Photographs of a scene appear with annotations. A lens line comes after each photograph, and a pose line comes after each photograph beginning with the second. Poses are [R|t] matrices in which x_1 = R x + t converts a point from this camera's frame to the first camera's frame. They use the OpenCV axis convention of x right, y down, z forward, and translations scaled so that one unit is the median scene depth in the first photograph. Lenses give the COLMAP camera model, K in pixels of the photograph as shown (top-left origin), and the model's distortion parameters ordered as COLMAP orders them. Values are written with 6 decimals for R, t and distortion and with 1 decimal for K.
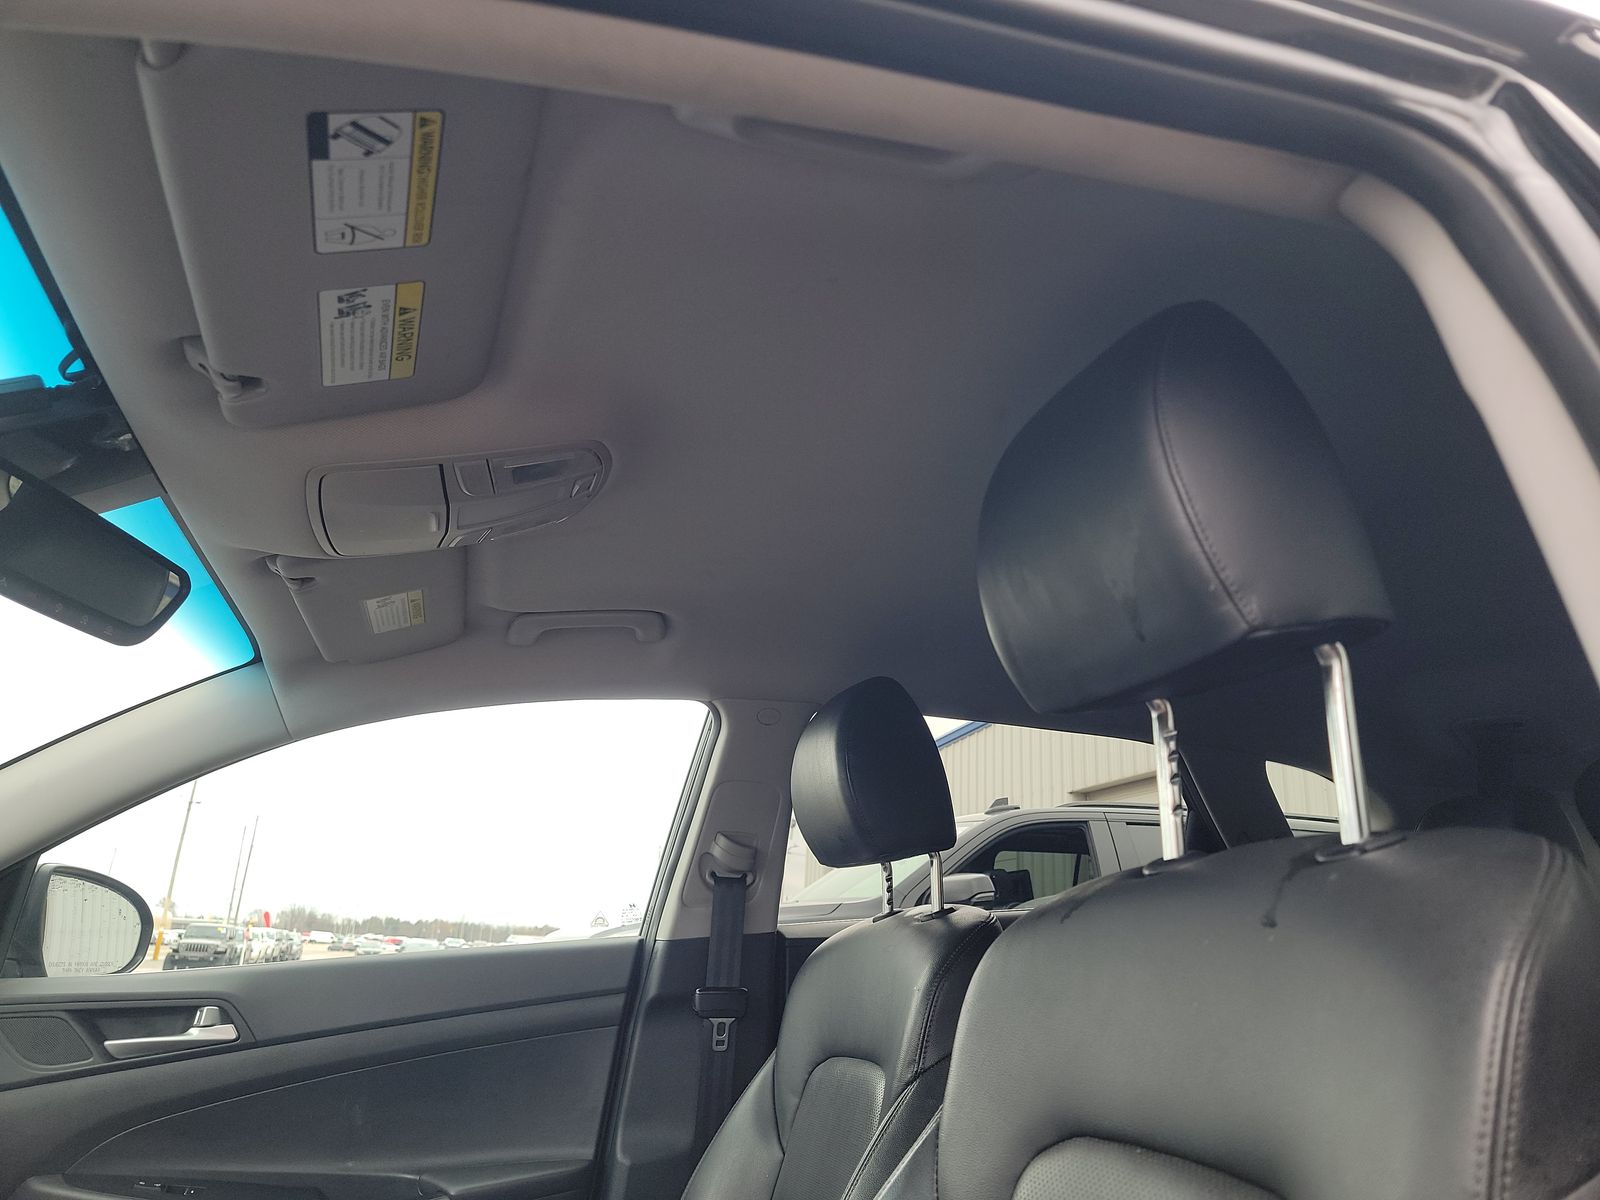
lens RADIAL K [[1109.5, 0, 800.5], [0, 1109.5, 603.9], [0, 0, 1]] dist [0.073019, -0.071944]
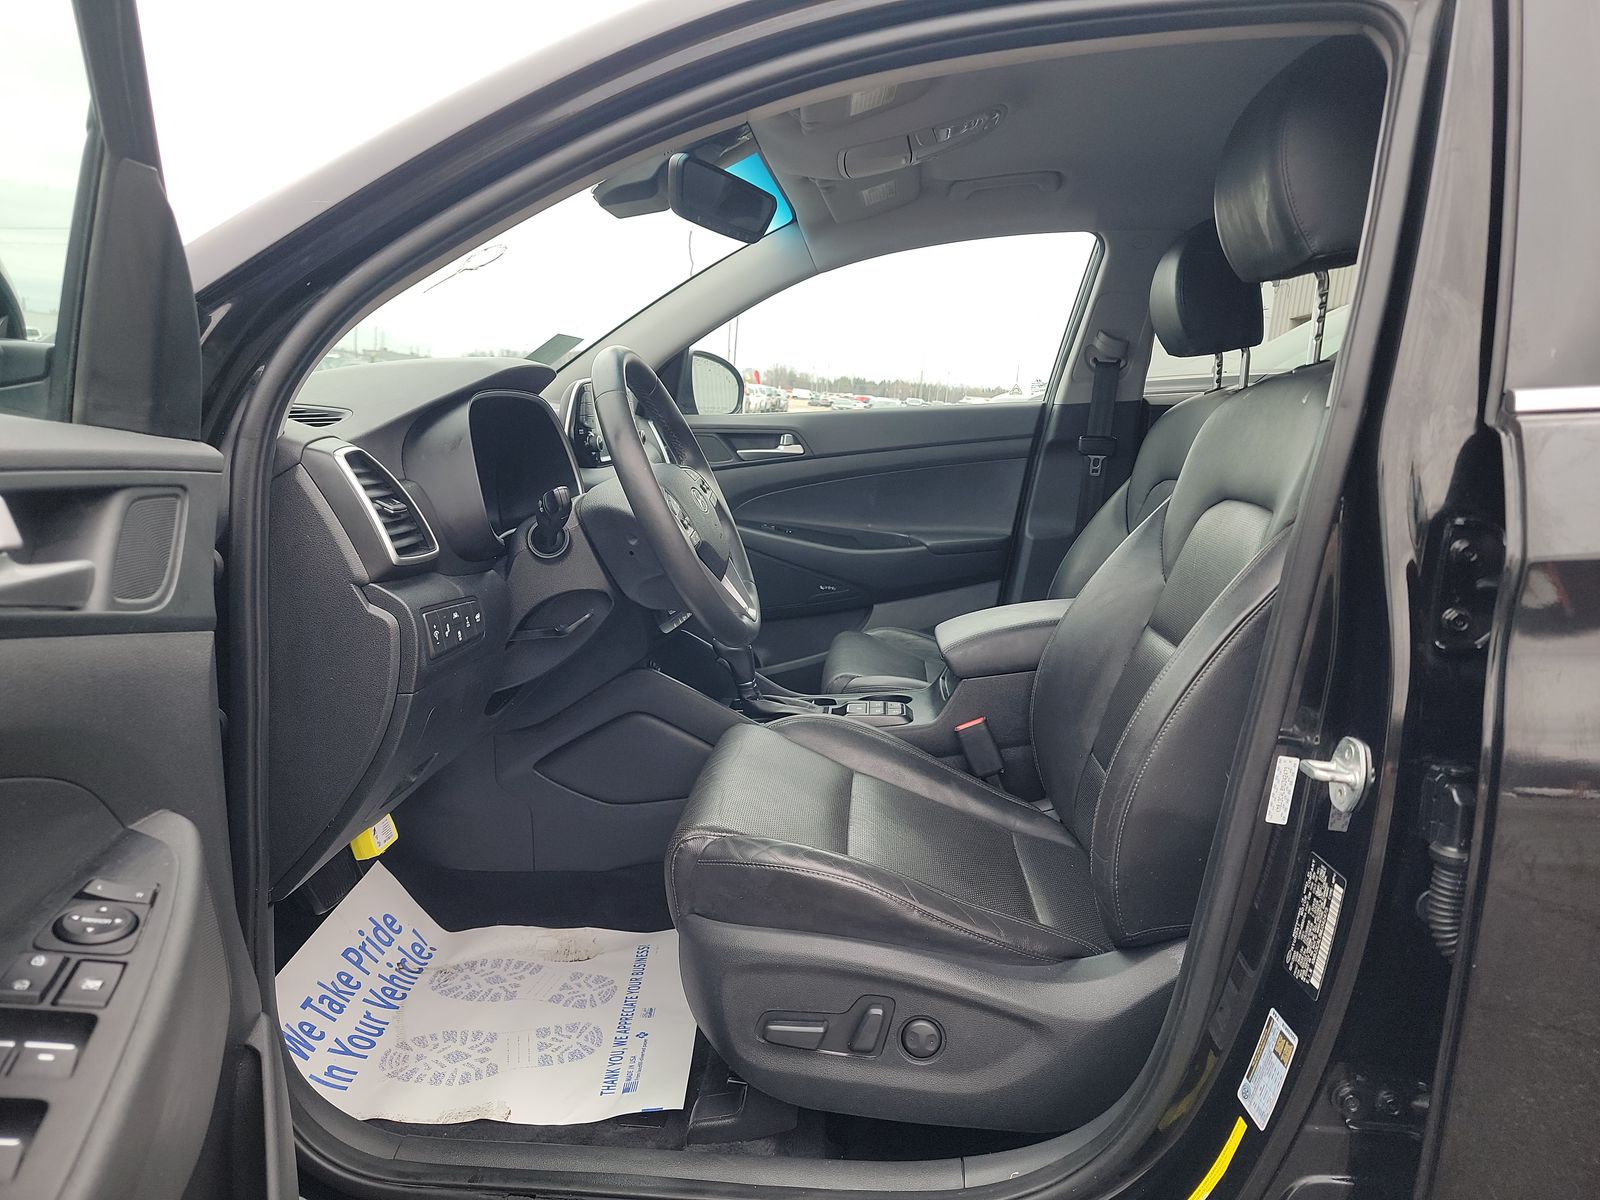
lens RADIAL K [[1109.5, 0, 800.5], [0, 1109.5, 603.9], [0, 0, 1]] dist [0.073019, -0.071944]
pose [[0.925566, 0.089105, -0.367951, 0.129276], [0.087473, 0.895276, 0.436840, -0.137462], [0.368343, -0.436510, 0.820842, -0.453321]]
